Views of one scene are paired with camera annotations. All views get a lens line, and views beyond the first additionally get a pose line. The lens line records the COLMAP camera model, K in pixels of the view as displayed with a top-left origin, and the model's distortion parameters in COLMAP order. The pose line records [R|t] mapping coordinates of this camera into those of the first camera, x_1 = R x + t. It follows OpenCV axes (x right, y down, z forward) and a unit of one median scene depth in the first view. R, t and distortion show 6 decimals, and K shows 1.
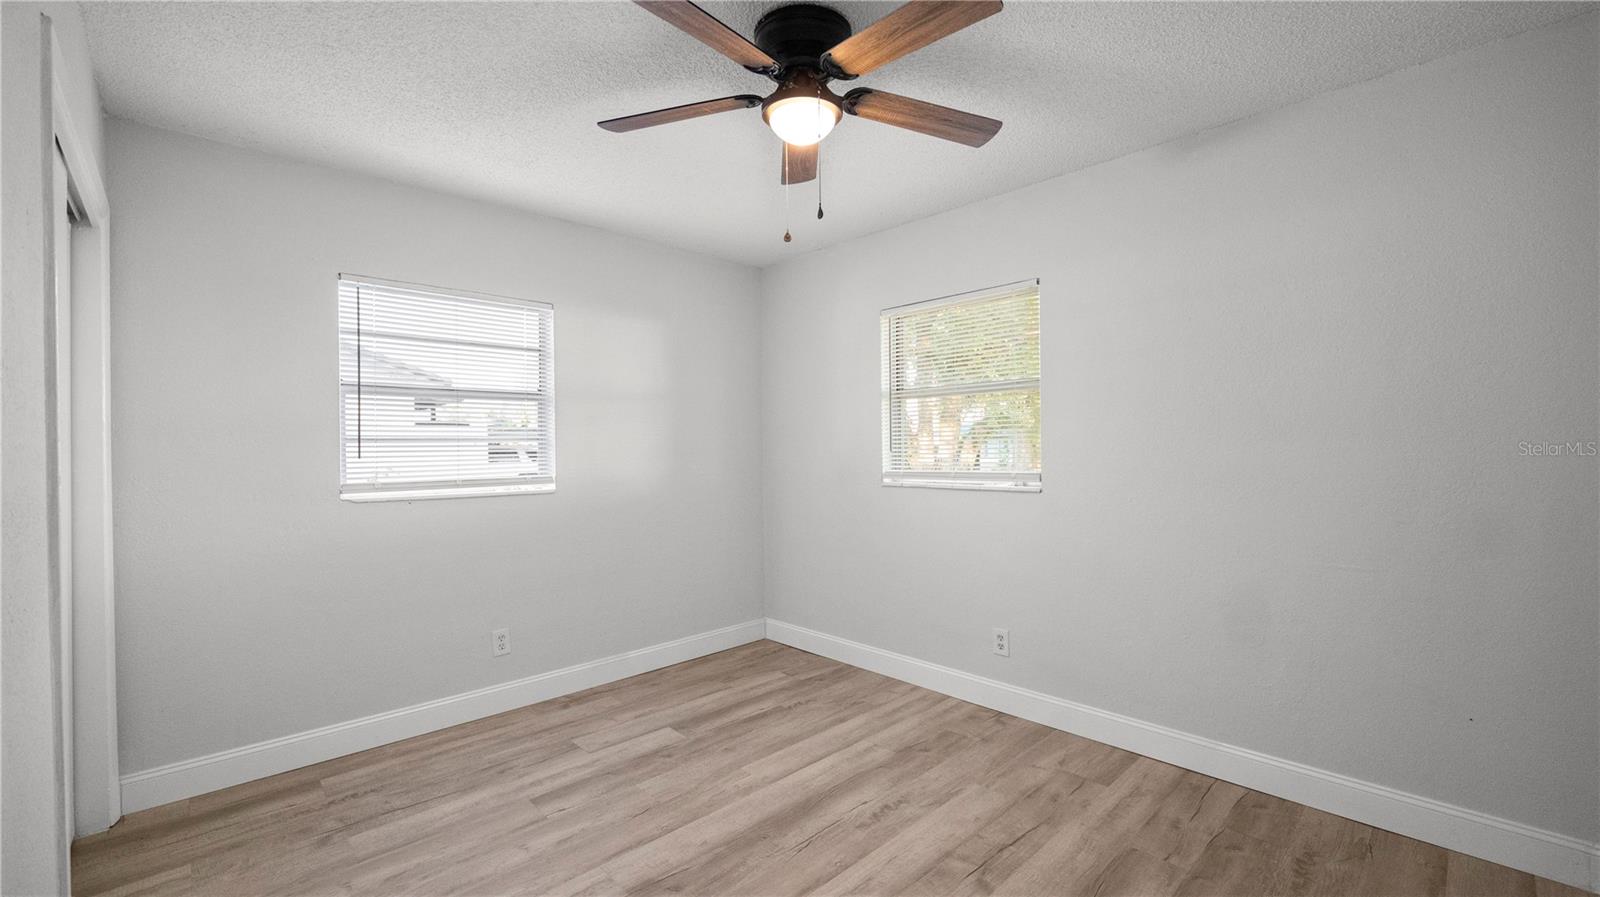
lens RADIAL K [[652.1, 0, 798.8], [0, 652.1, 444.7], [0, 0, 1]] dist [-0.011609, 0.000756]
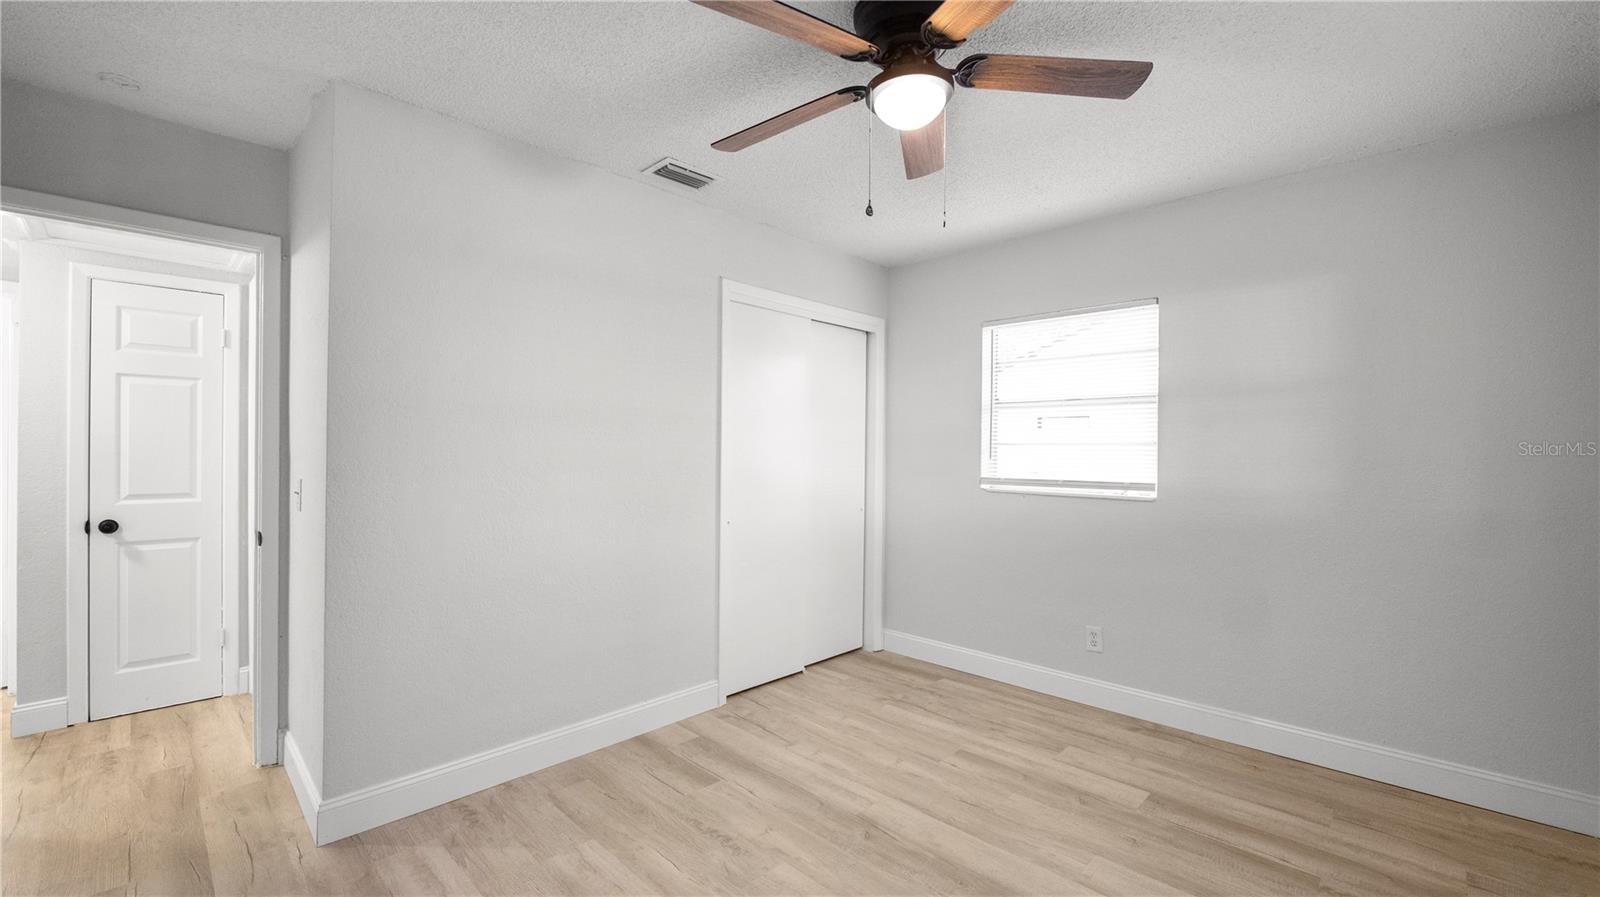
lens RADIAL K [[652.1, 0, 801.8], [0, 652.1, 459.6], [0, 0, 1]] dist [-0.011609, 0.000756]
pose [[0.036213, 0.023661, -0.999064, 0.641912], [-0.000633, 0.999720, 0.023653, -0.007770], [0.999344, -0.000224, 0.036218, 0.572946]]
